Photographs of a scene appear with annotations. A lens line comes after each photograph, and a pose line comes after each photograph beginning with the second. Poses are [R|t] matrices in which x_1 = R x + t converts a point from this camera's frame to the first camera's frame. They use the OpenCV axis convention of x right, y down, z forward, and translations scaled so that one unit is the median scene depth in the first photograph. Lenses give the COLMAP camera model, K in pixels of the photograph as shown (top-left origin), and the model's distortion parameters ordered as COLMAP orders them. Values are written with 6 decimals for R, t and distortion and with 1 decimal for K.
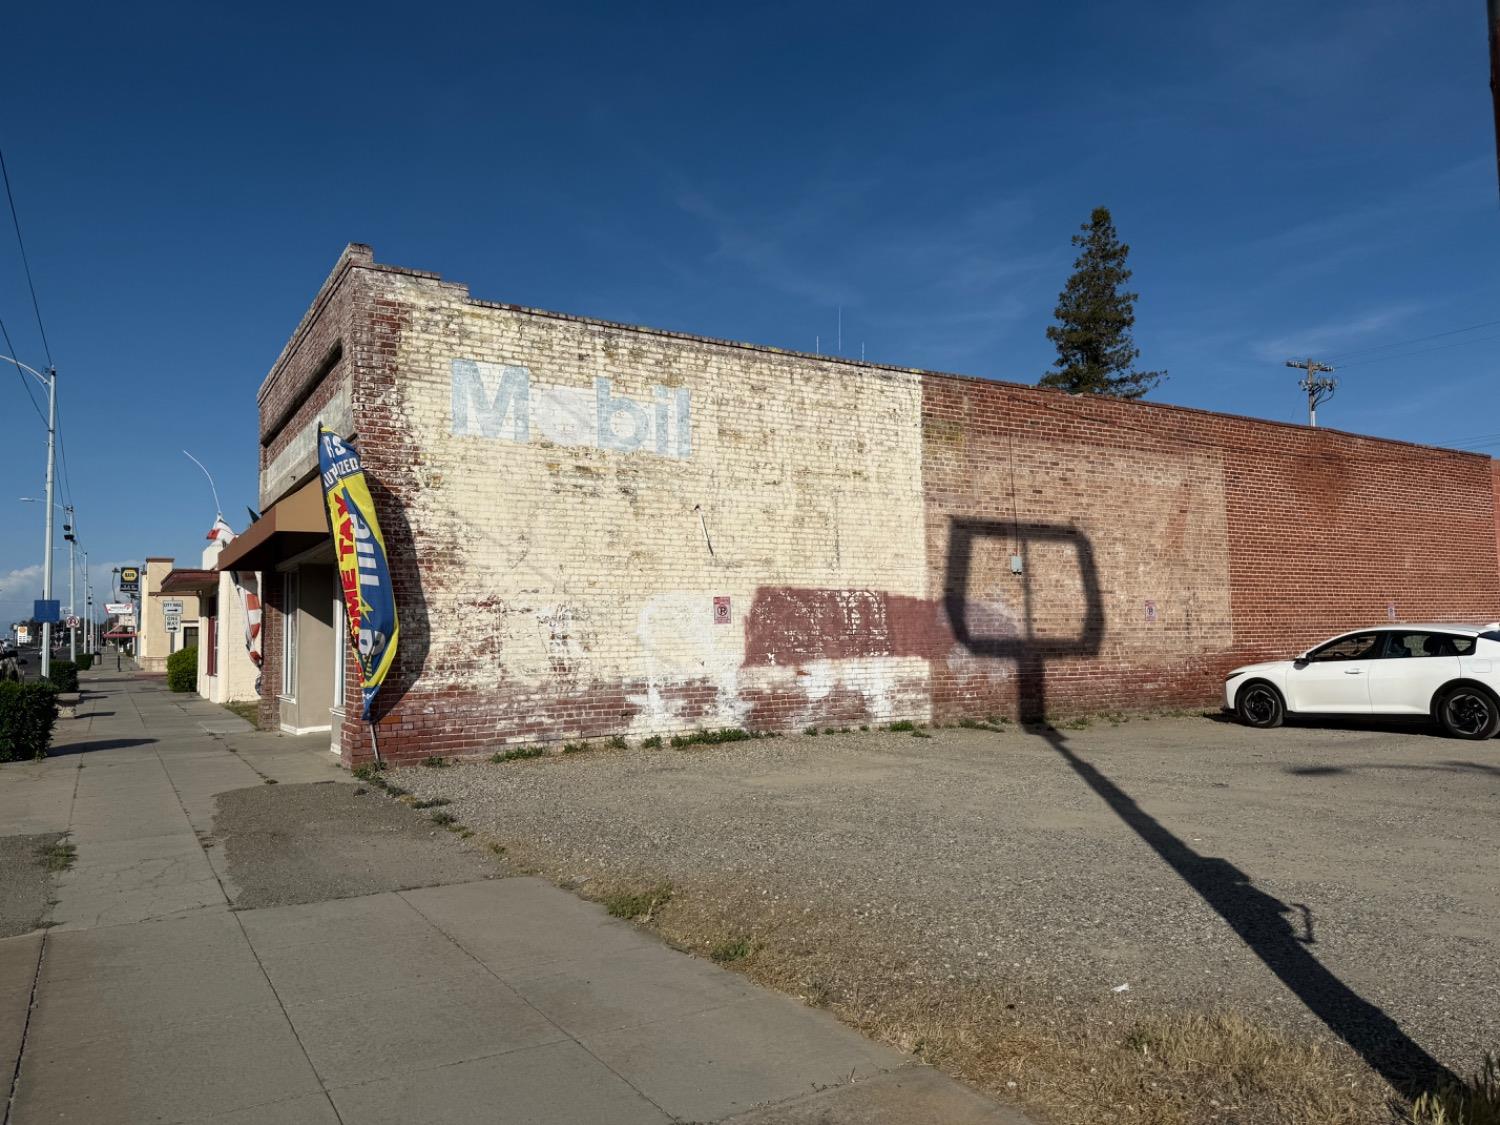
lens RADIAL K [[1089.4, 0, 754.3], [0, 1089.4, 567.9], [0, 0, 1]] dist [0.085445, -0.118586]
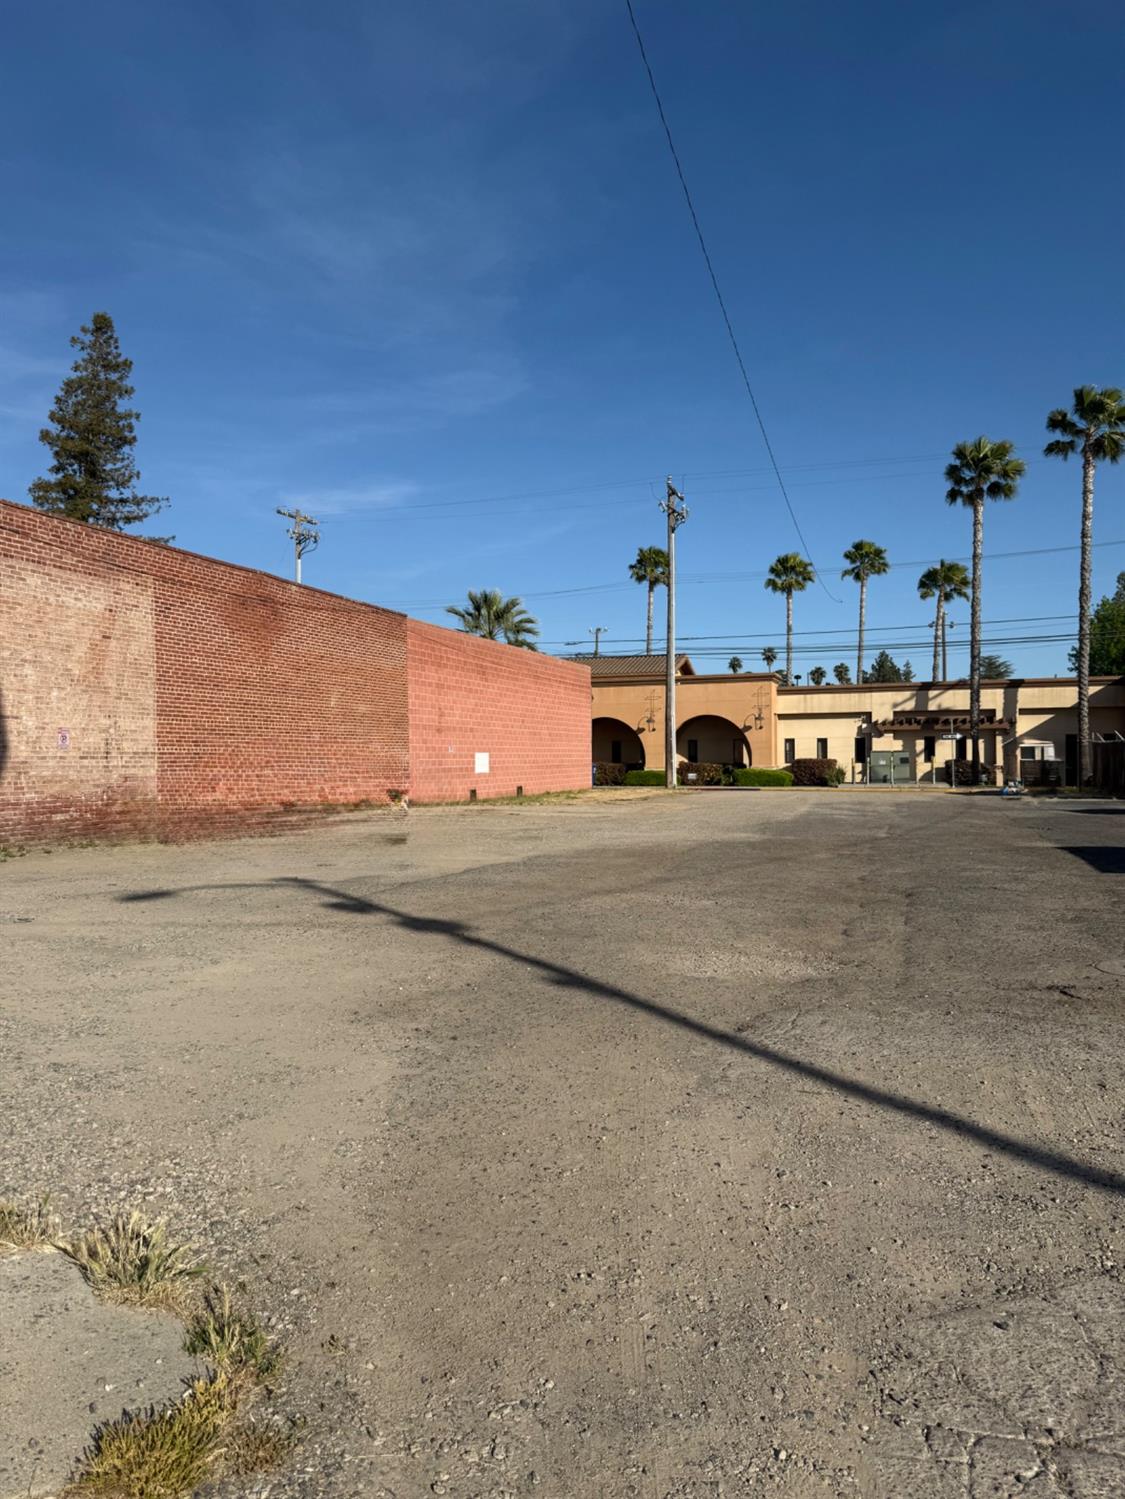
lens RADIAL K [[1067.6, 0, 592.9], [0, 1067.6, 772.6], [0, 0, 1]] dist [0.117025, -0.218251]
pose [[0.759708, 0.002246, 0.650260, 0.079974], [-0.046534, 0.997618, 0.050921, -0.000680], [-0.648597, -0.068945, 0.758003, -0.010535]]
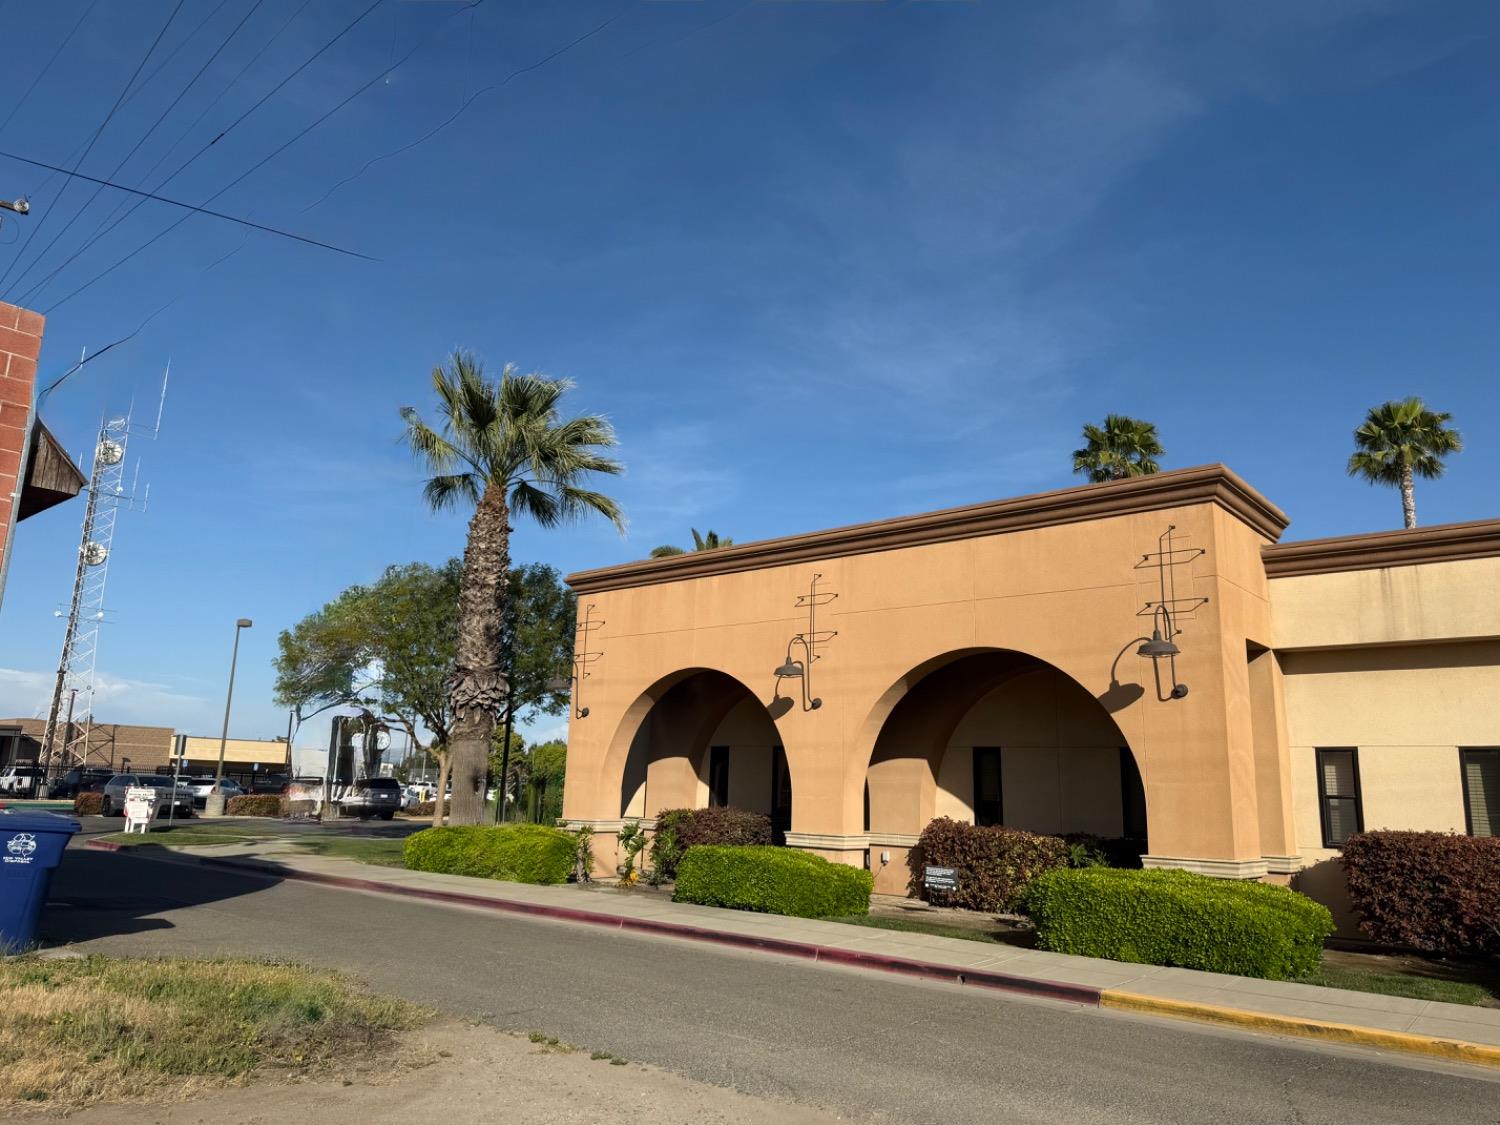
lens RADIAL K [[1068.3, 0, 750.0], [0, 1068.3, 562.5], [0, 0, 1]] dist [0.117025, -0.218251]
pose [[0.953060, 0.112442, 0.281128, 1.578801], [-0.069633, 0.984997, -0.157900, 0.044649], [-0.294664, 0.130912, 0.946591, 1.111060]]
